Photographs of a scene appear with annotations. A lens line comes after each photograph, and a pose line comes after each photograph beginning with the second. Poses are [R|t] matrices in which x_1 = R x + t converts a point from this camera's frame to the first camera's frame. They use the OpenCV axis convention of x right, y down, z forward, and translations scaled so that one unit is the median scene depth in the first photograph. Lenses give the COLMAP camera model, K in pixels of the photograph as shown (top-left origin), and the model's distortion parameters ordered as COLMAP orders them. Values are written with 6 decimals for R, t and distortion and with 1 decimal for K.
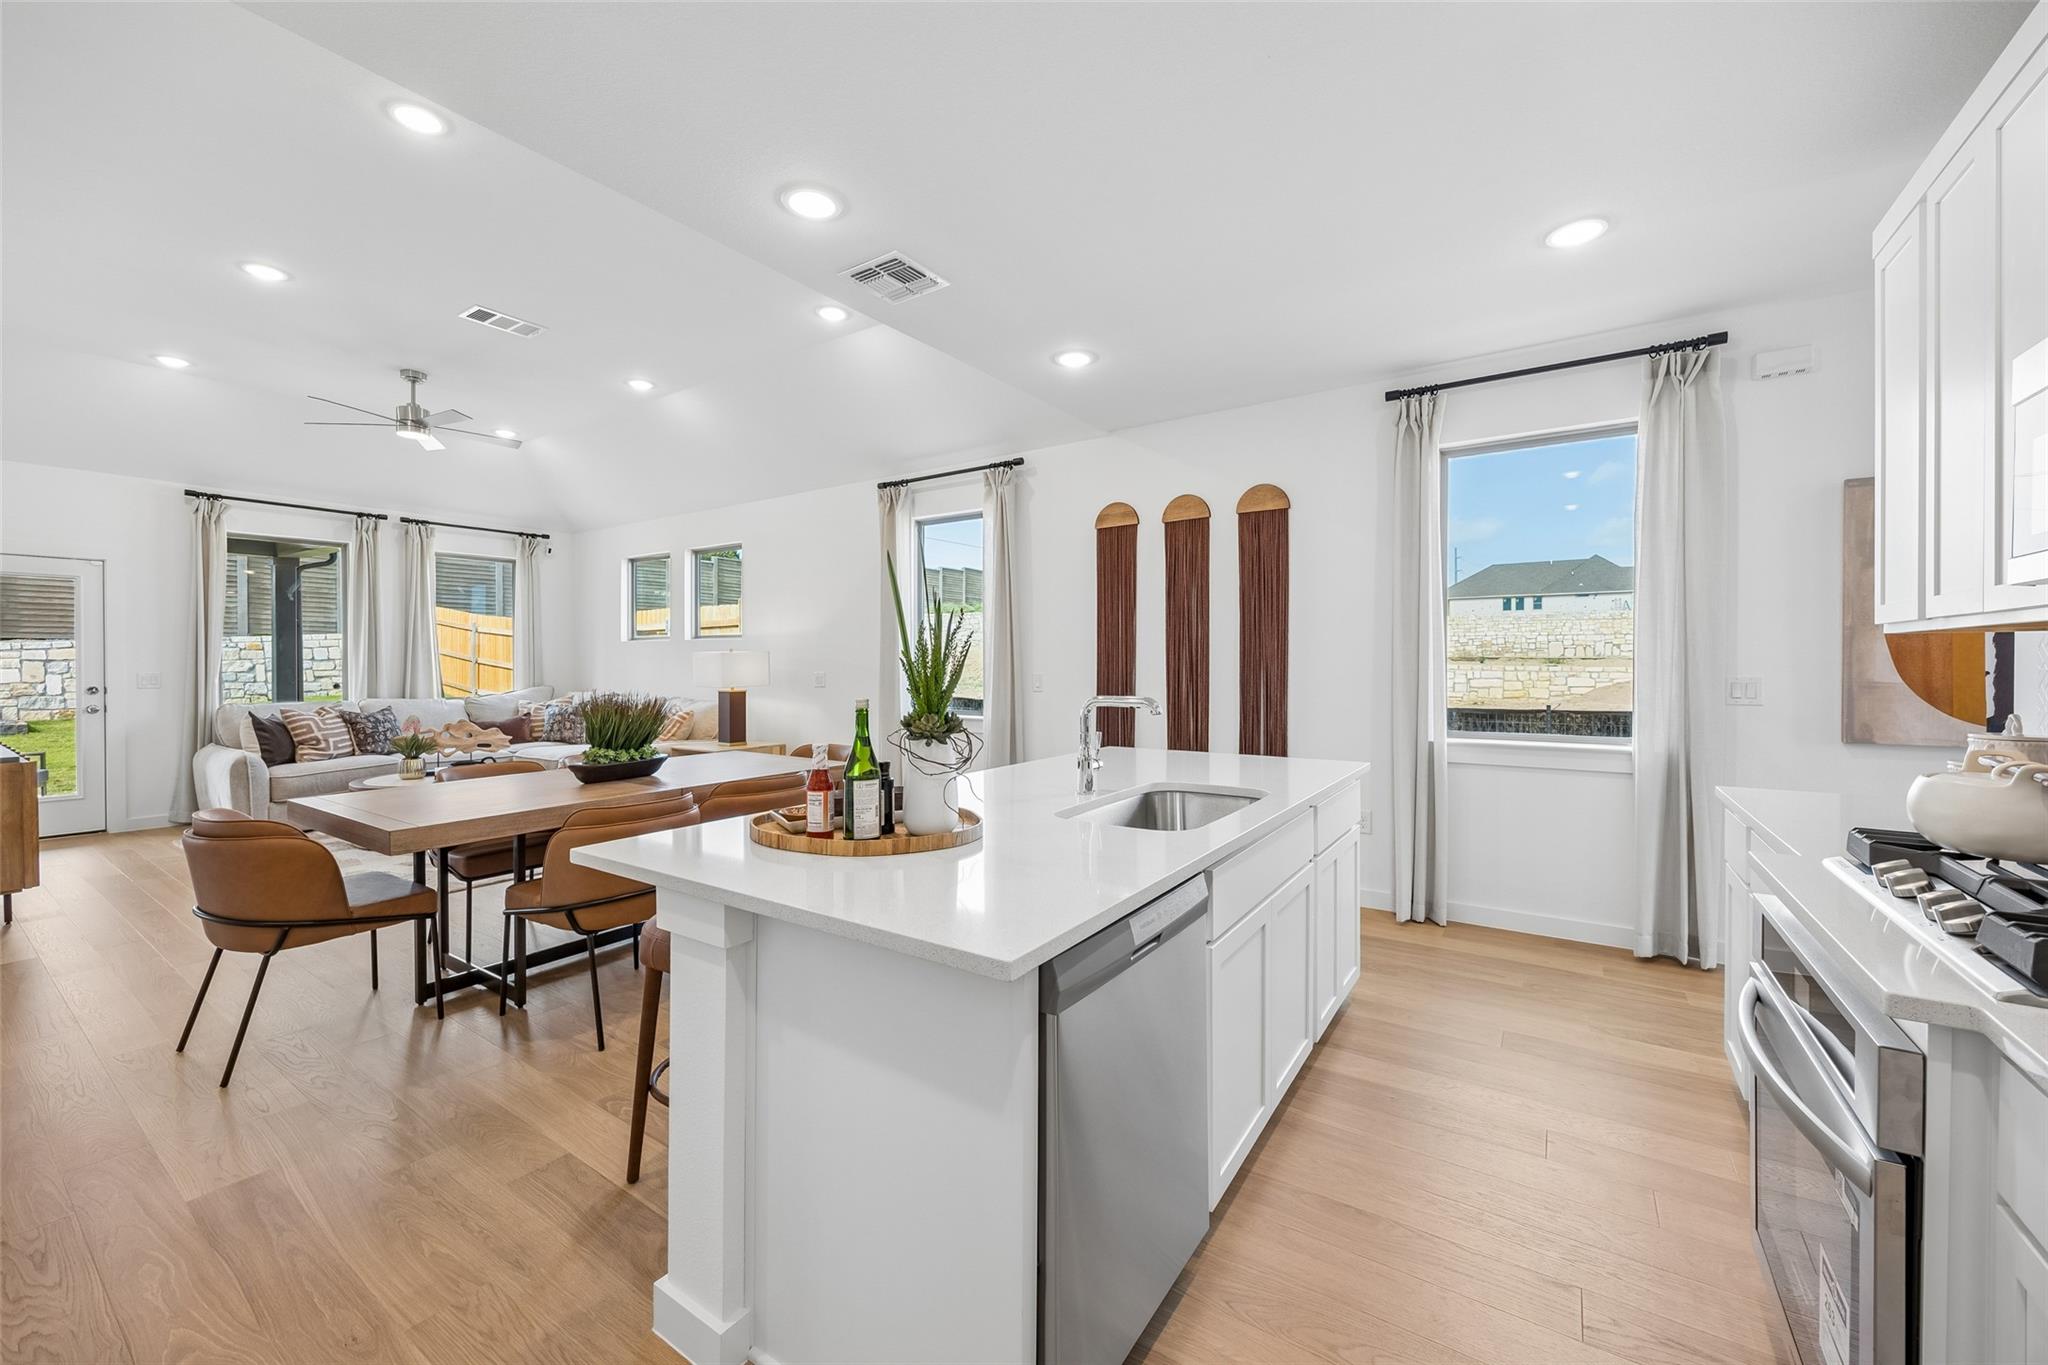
lens RADIAL K [[791.4, 0, 1011.2], [0, 791.4, 672.6], [0, 0, 1]] dist [-0.007545, 0.000903]
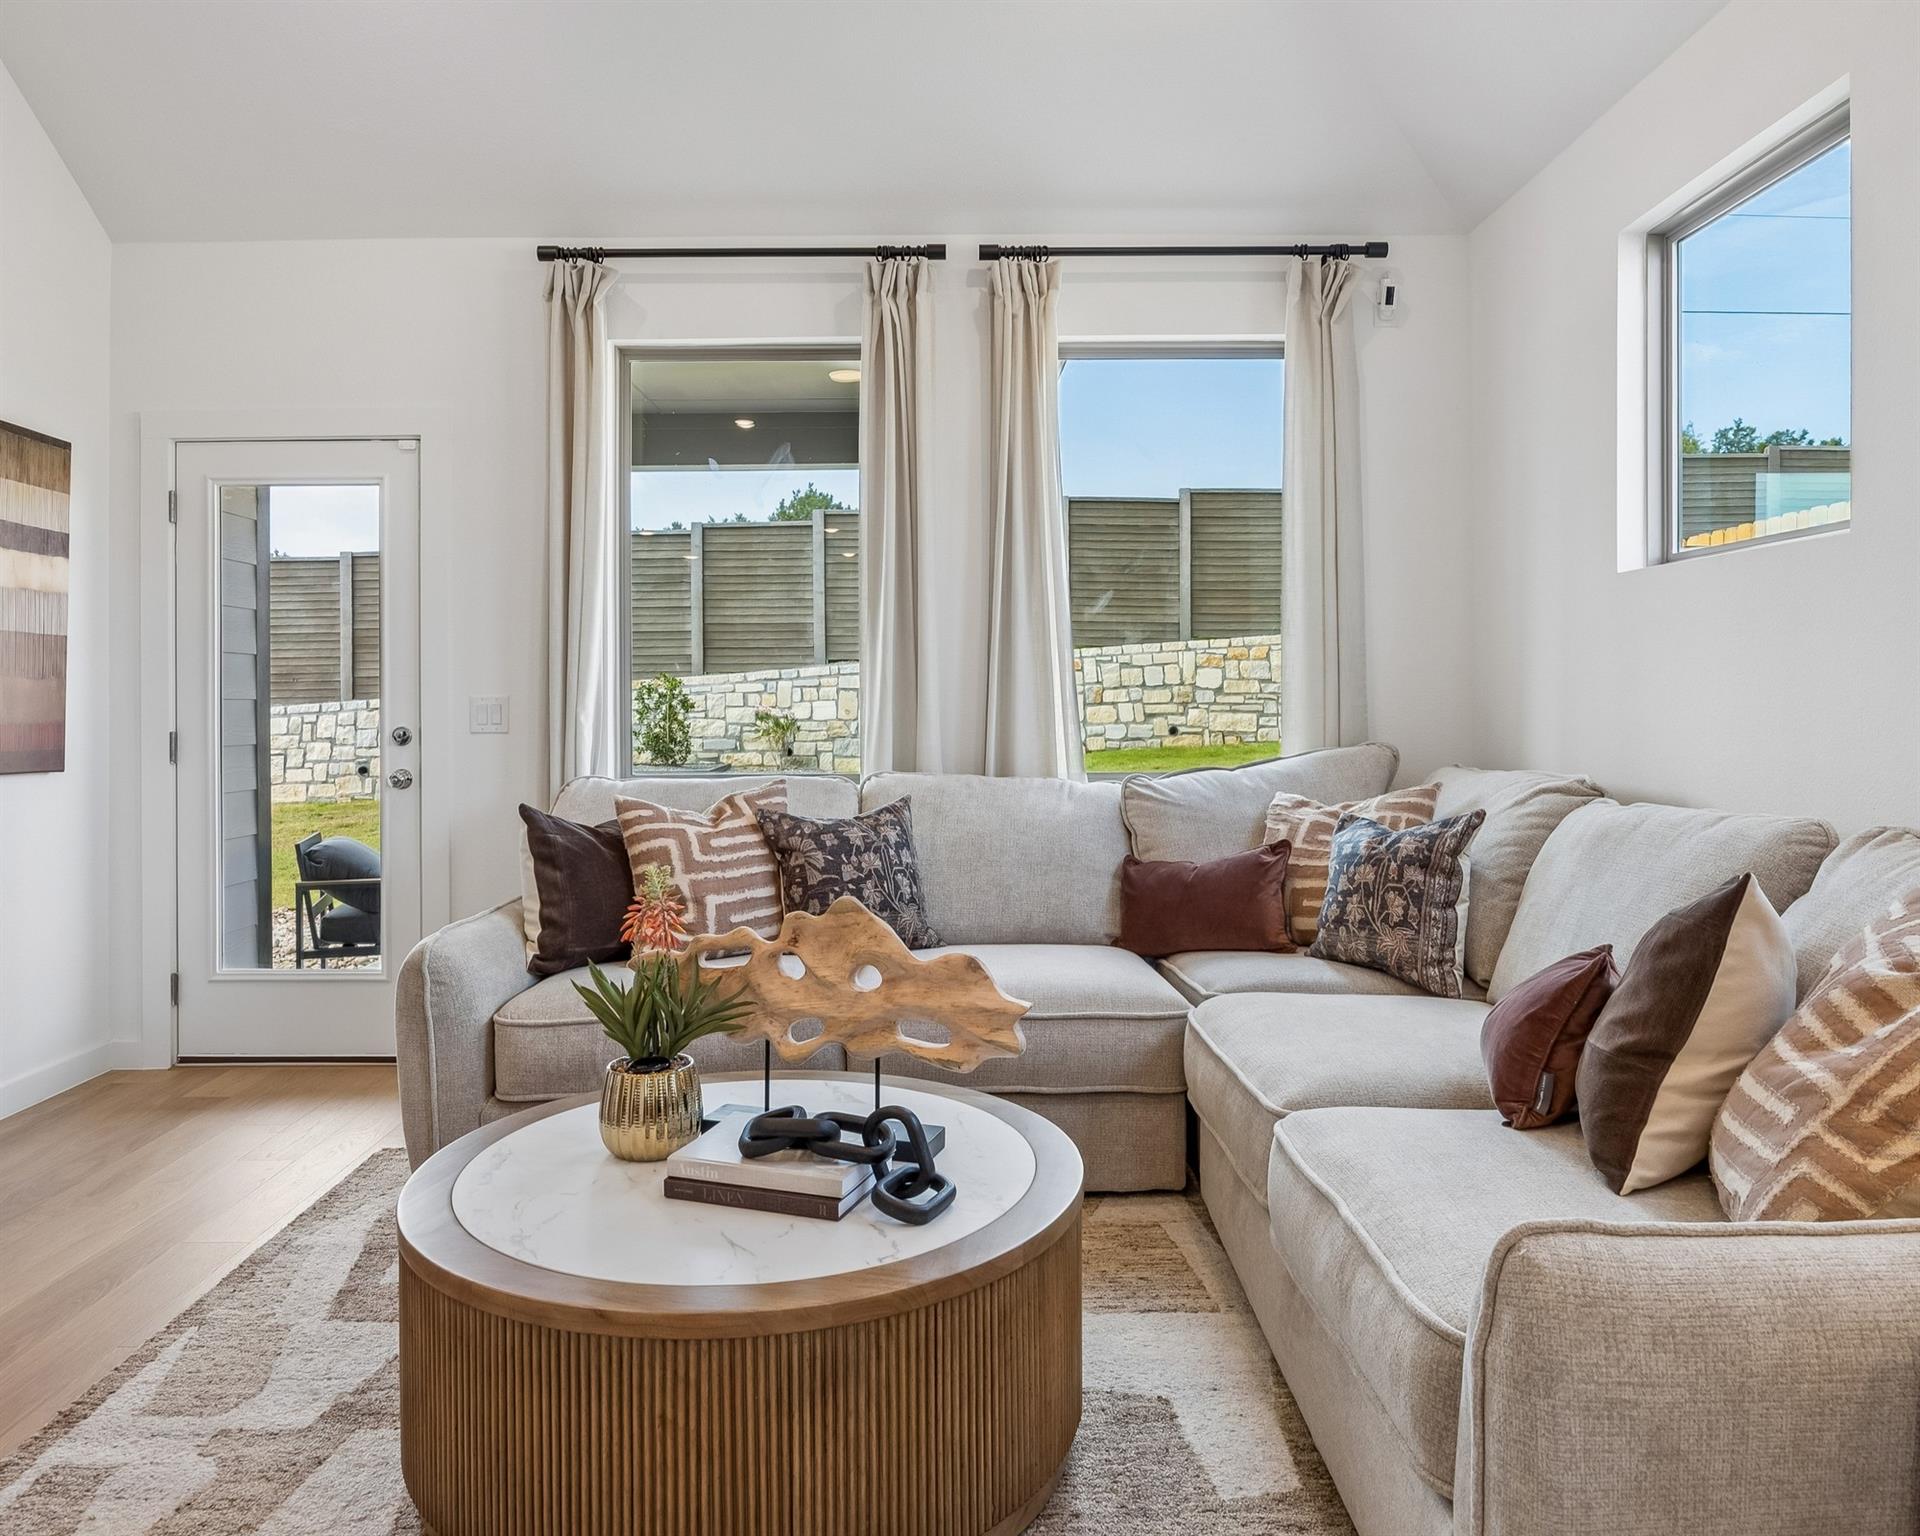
lens RADIAL K [[1340.8, 0, 967.2], [0, 1340.8, 702.2], [0, 0, 1]] dist [-0.018029, 0.005268]
pose [[0.583312, -0.001543, -0.812247, -0.700663], [-0.005477, 0.999968, -0.005833, 0.012151], [0.812230, 0.007851, 0.583285, 1.515706]]
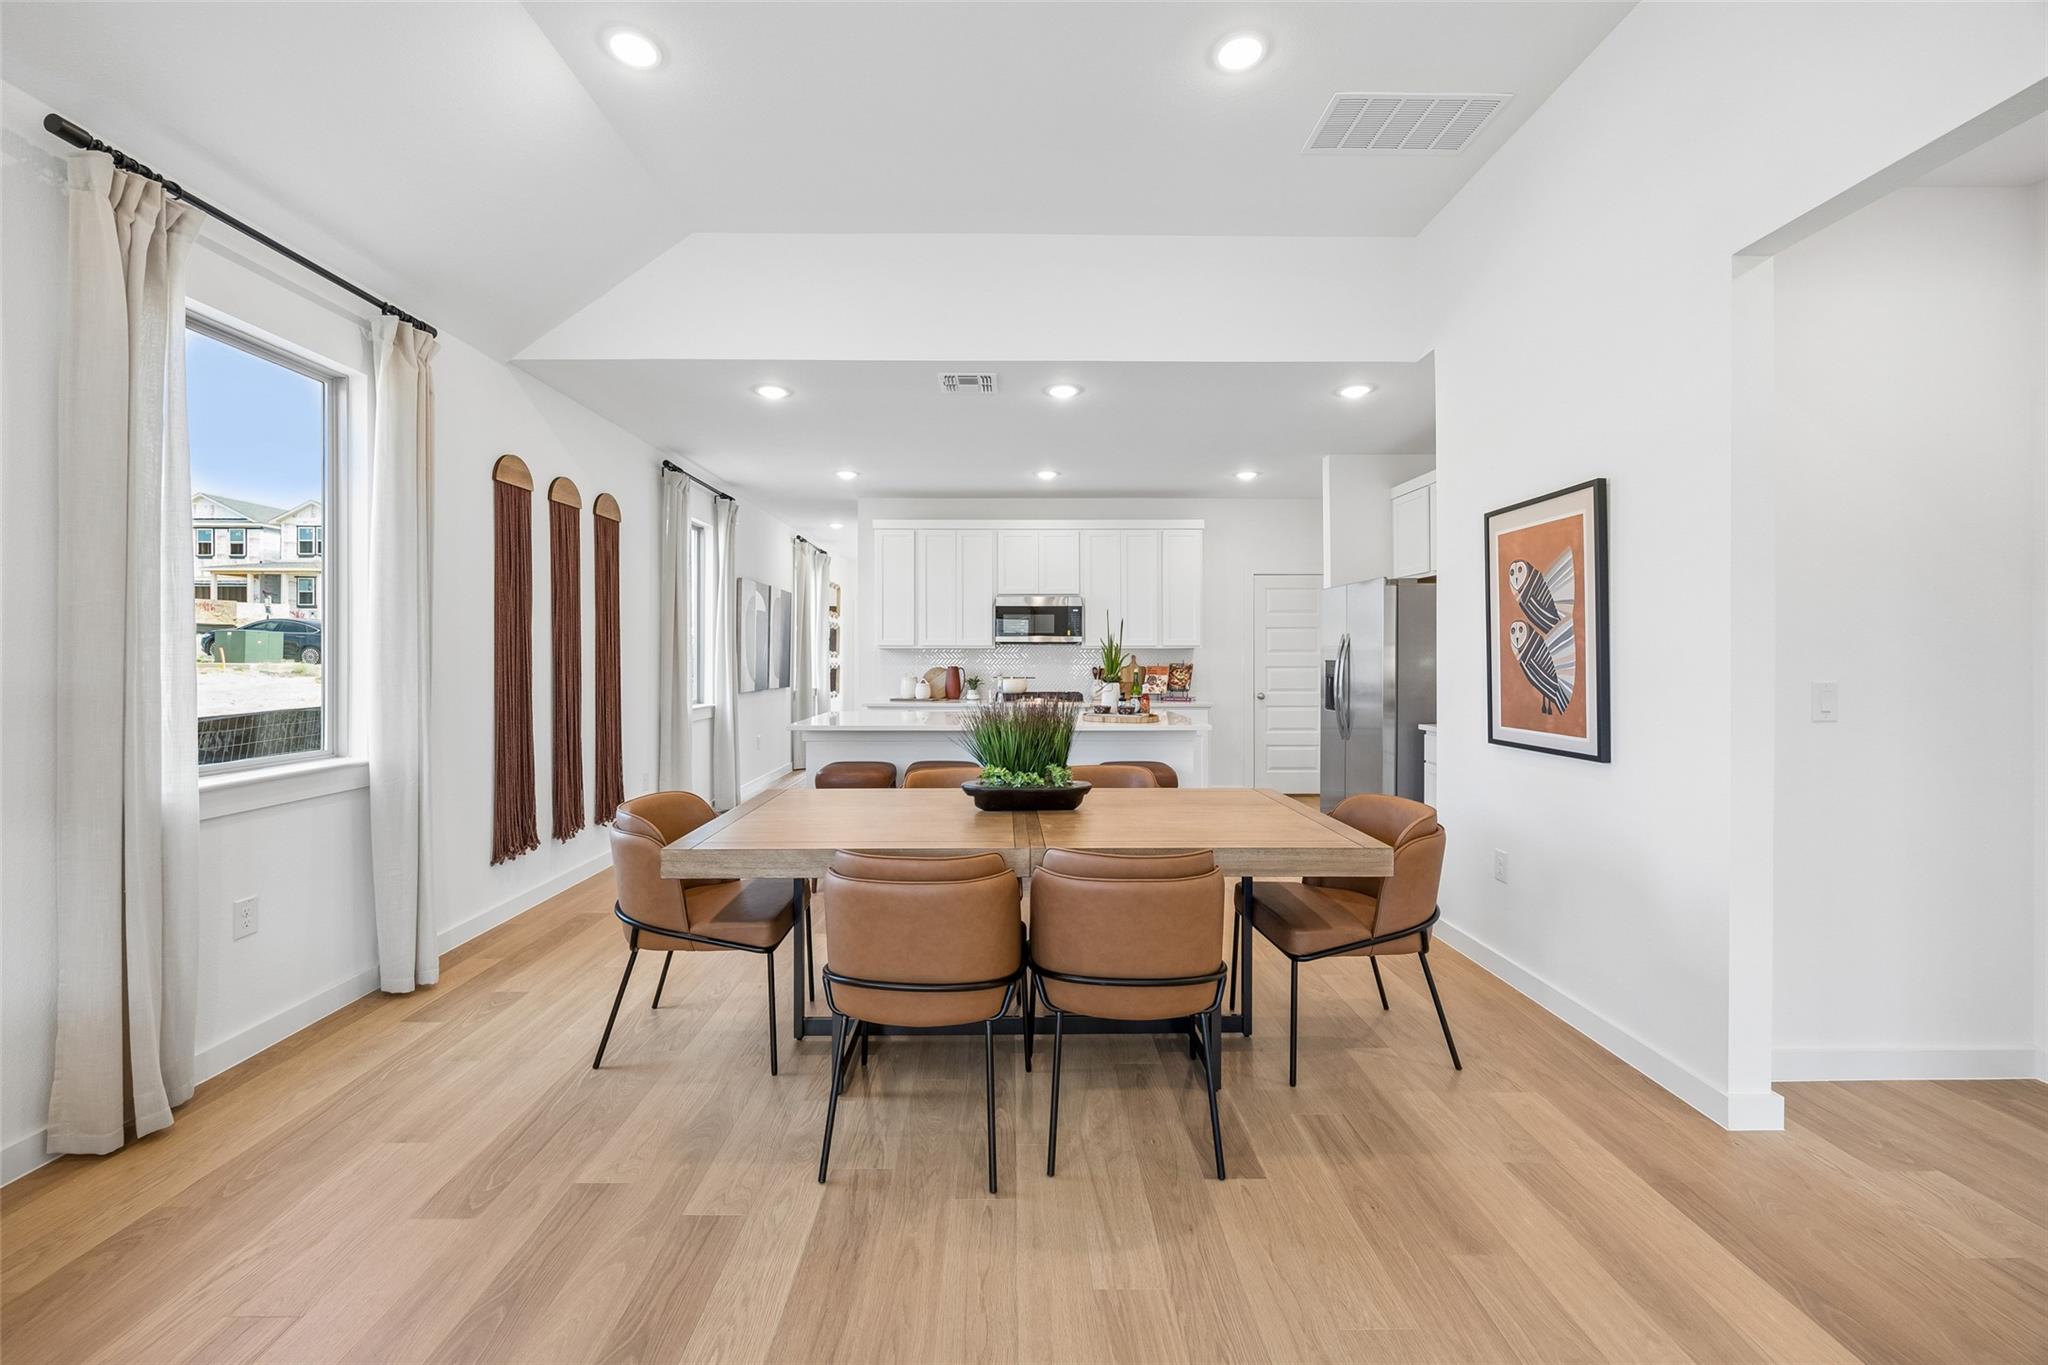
lens RADIAL K [[791.4, 0, 1023.8], [0, 791.4, 663.5], [0, 0, 1]] dist [-0.007545, 0.000903]
pose [[-0.583262, -0.006453, 0.812258, -1.235635], [0.011335, 0.999806, 0.016083, -0.021179], [-0.812205, 0.018588, -0.583076, 1.599752]]
